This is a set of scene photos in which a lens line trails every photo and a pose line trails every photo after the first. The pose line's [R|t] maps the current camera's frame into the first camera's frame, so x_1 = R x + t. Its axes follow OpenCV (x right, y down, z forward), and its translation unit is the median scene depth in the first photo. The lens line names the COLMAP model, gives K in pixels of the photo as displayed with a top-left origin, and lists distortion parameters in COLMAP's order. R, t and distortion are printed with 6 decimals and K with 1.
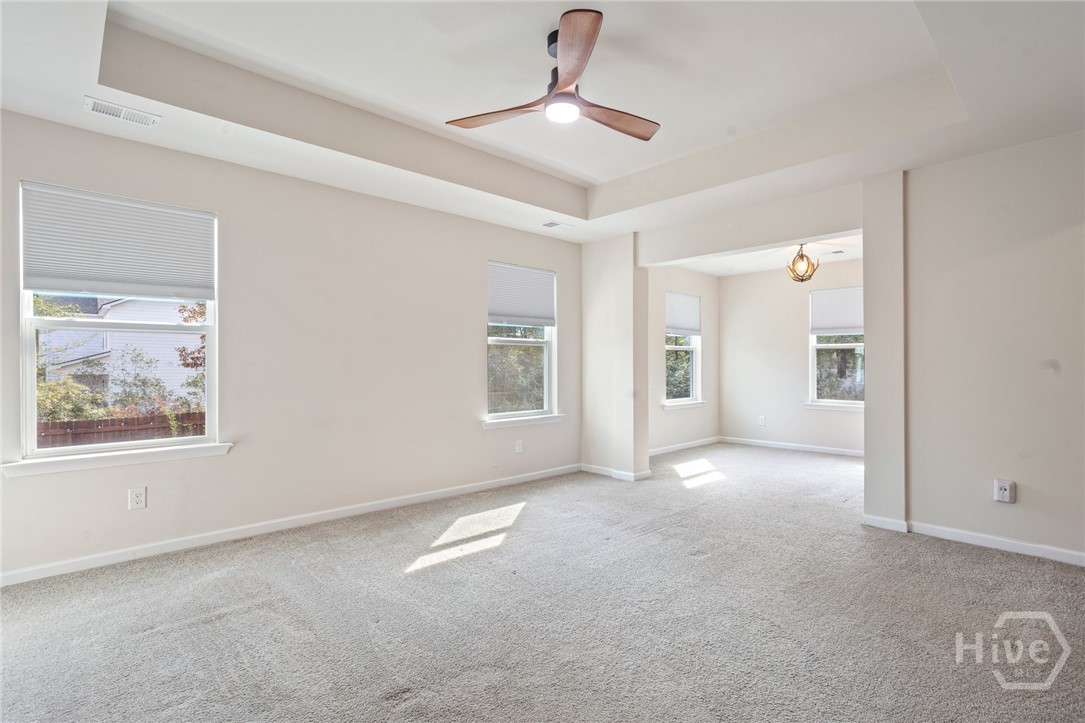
lens RADIAL K [[527.1, 0, 542.5], [0, 527.1, 363.5], [0, 0, 1]] dist [-0.000861, 0.000018]
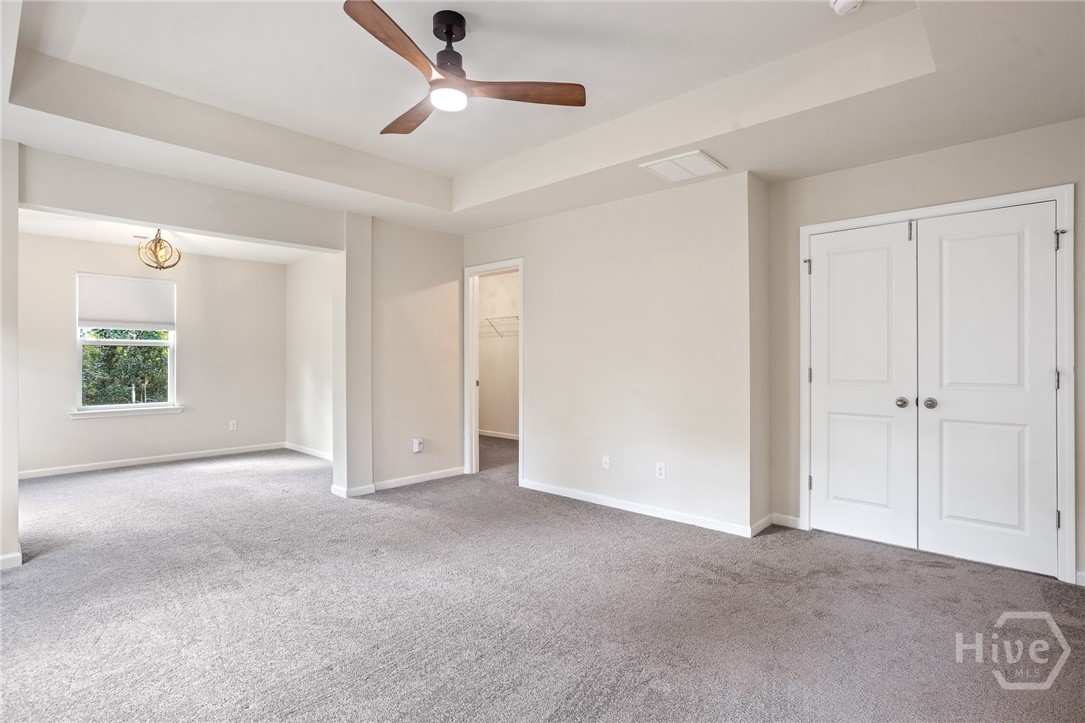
lens RADIAL K [[527.1, 0, 542.5], [0, 527.1, 363.5], [0, 0, 1]] dist [-0.000861, 0.000018]
pose [[-0.074527, 0.003893, 0.997211, -0.619646], [0.000486, 0.999992, -0.003868, 0.004393], [-0.997219, 0.000197, -0.074529, 0.643040]]
